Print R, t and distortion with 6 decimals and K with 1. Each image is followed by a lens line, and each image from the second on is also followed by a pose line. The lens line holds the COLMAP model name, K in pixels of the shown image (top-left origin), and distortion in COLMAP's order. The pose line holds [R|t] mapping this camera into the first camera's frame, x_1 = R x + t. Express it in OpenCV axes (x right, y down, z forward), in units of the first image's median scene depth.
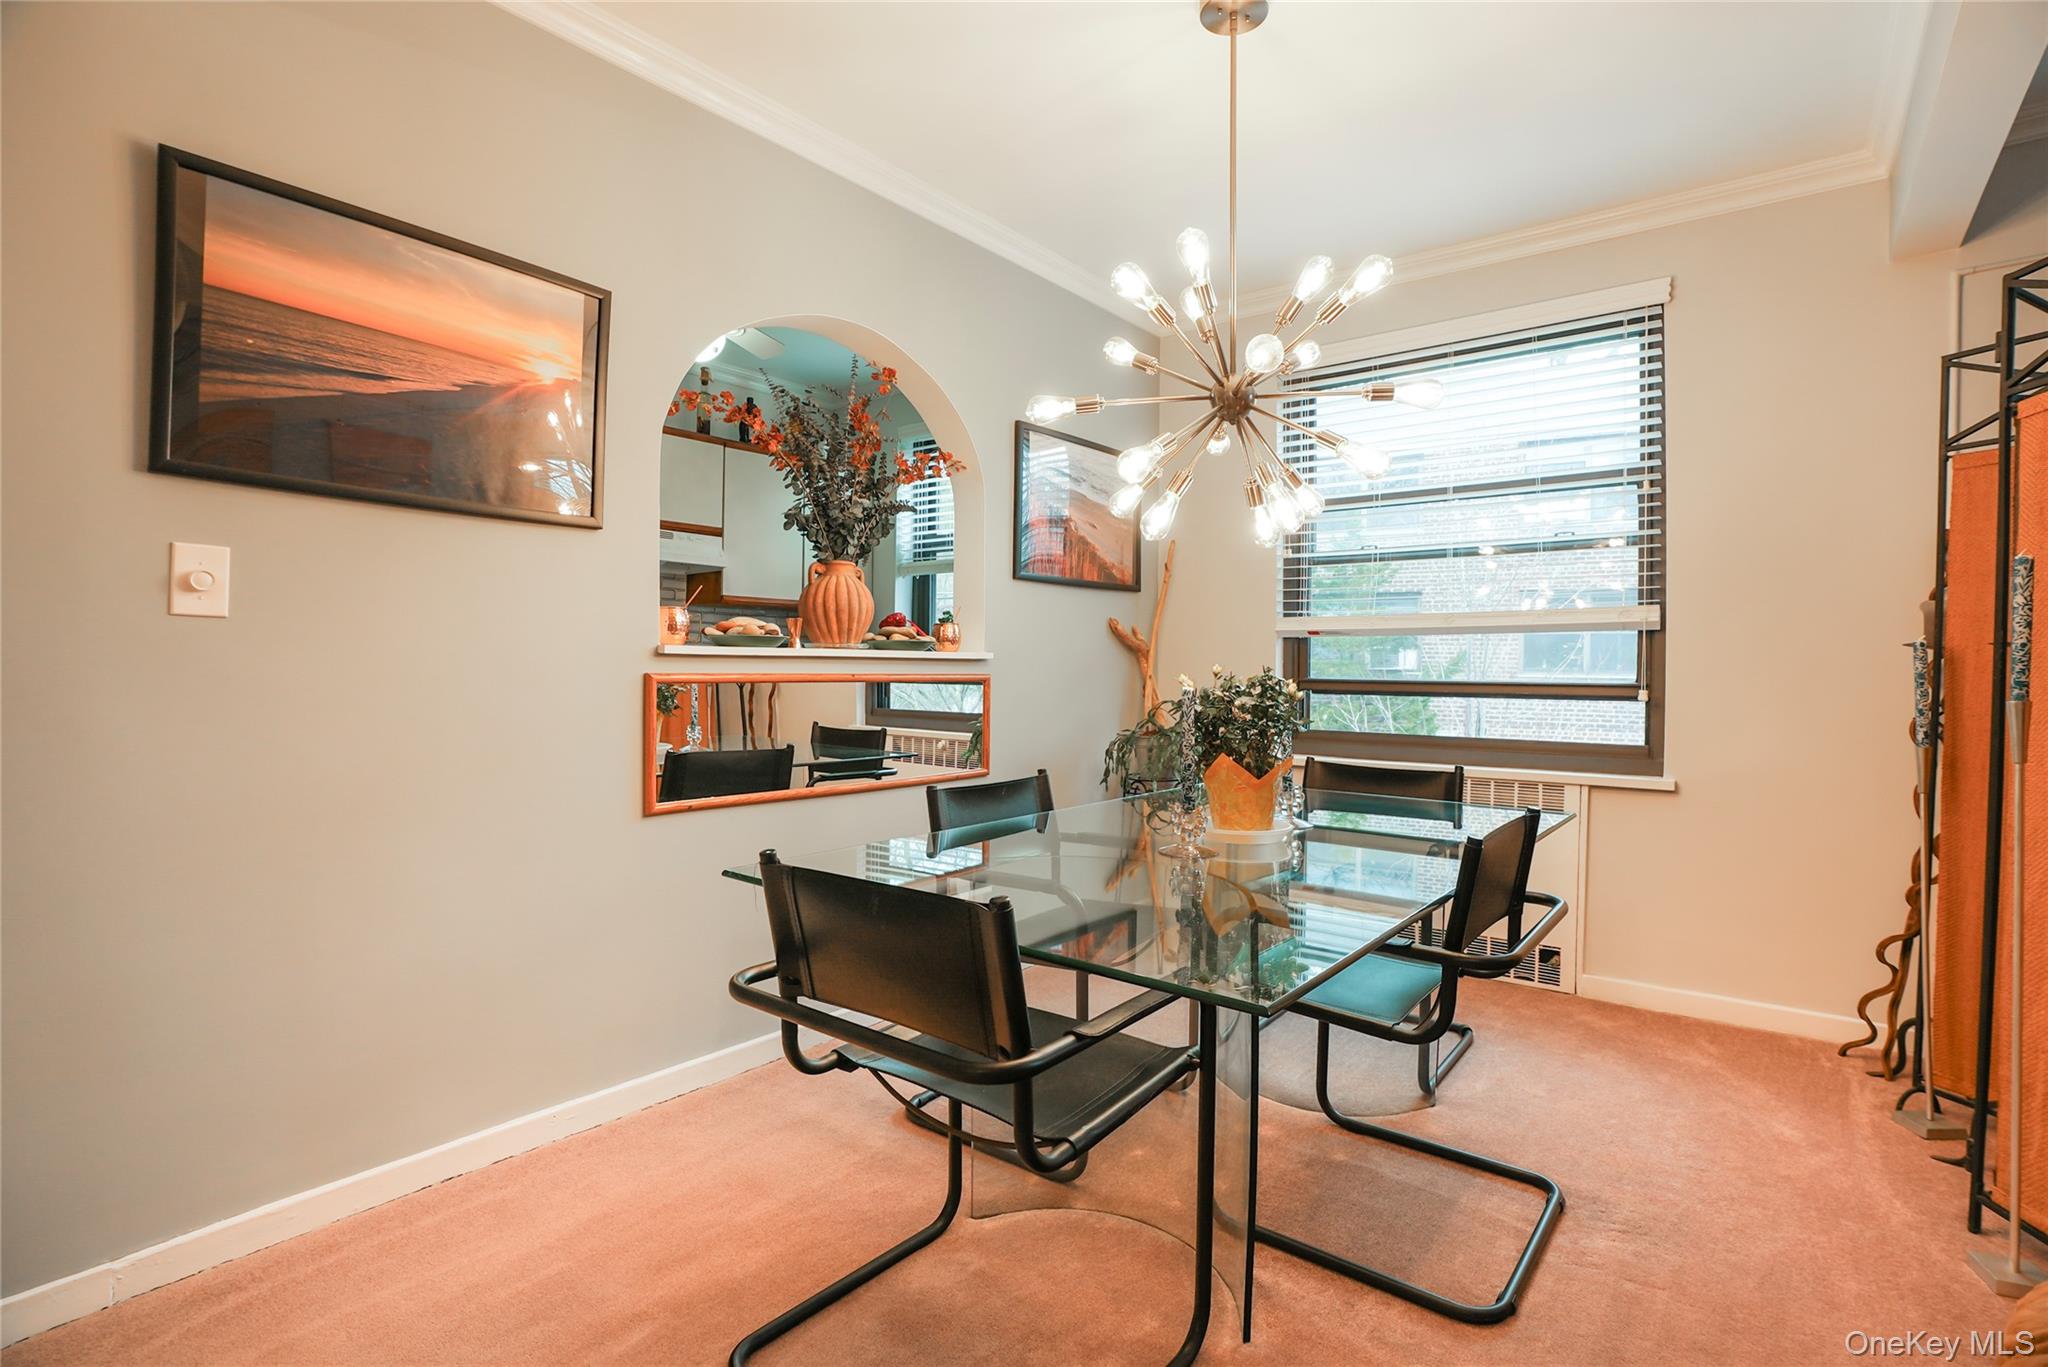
lens RADIAL K [[950.0, 0, 1021.9], [0, 950.0, 677.6], [0, 0, 1]] dist [-0.075084, 0.029521]
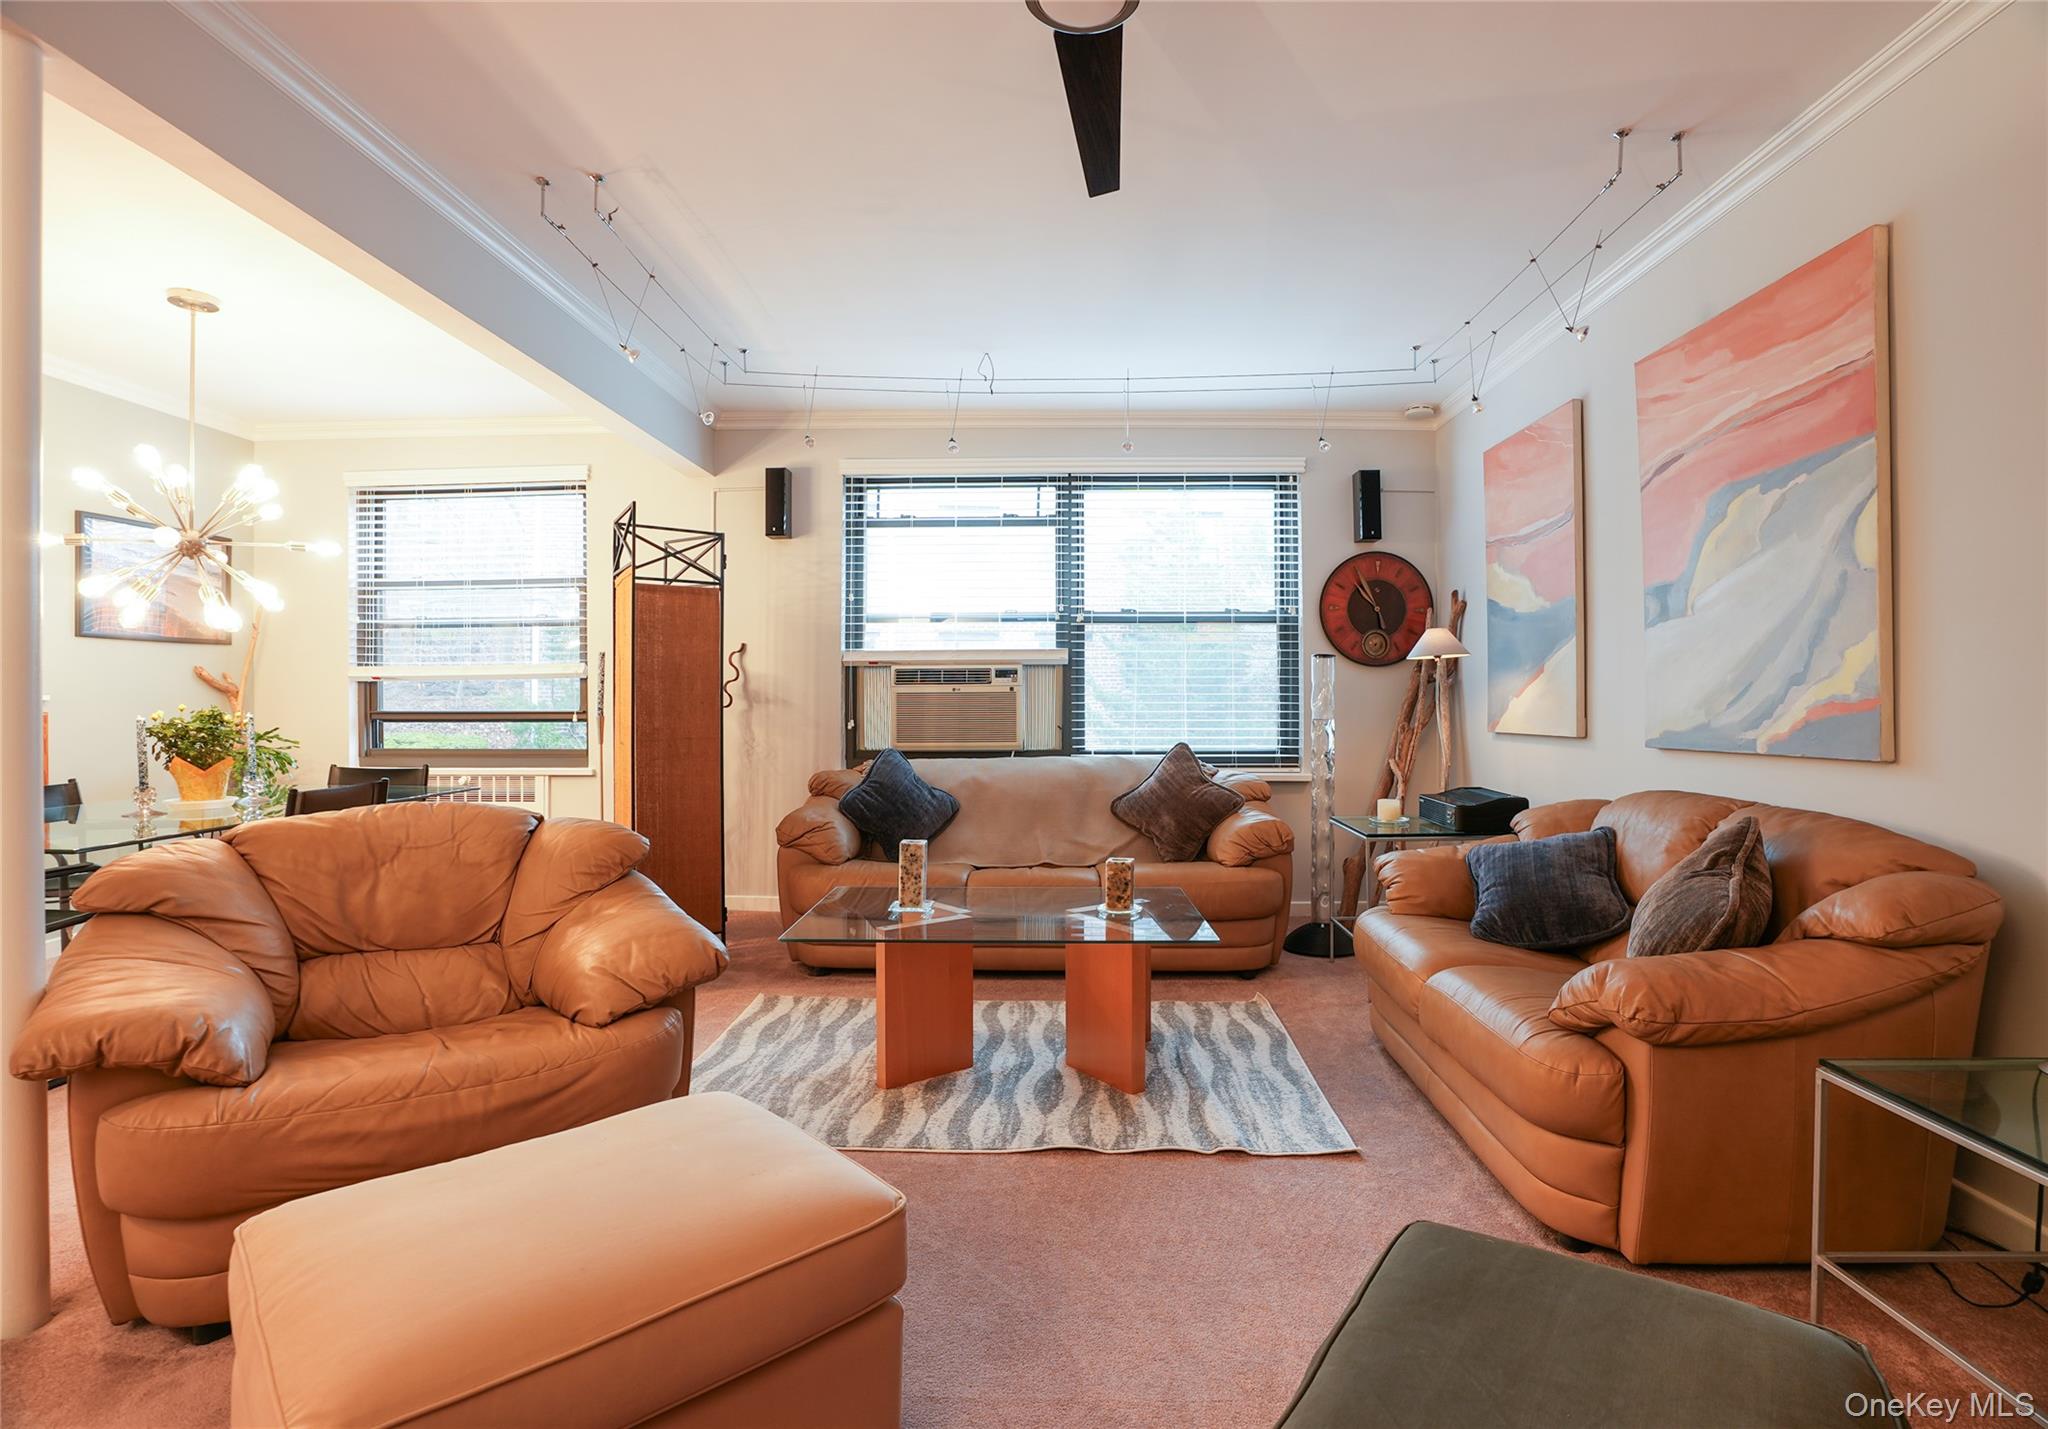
lens RADIAL K [[987.5, 0, 1028.5], [0, 987.5, 708.8], [0, 0, 1]] dist [-0.066250, 0.026108]
pose [[0.800058, -0.016460, 0.599697, 0.295482], [0.017416, 0.999839, 0.004208, 0.010304], [-0.599670, 0.007078, 0.800216, -0.906758]]
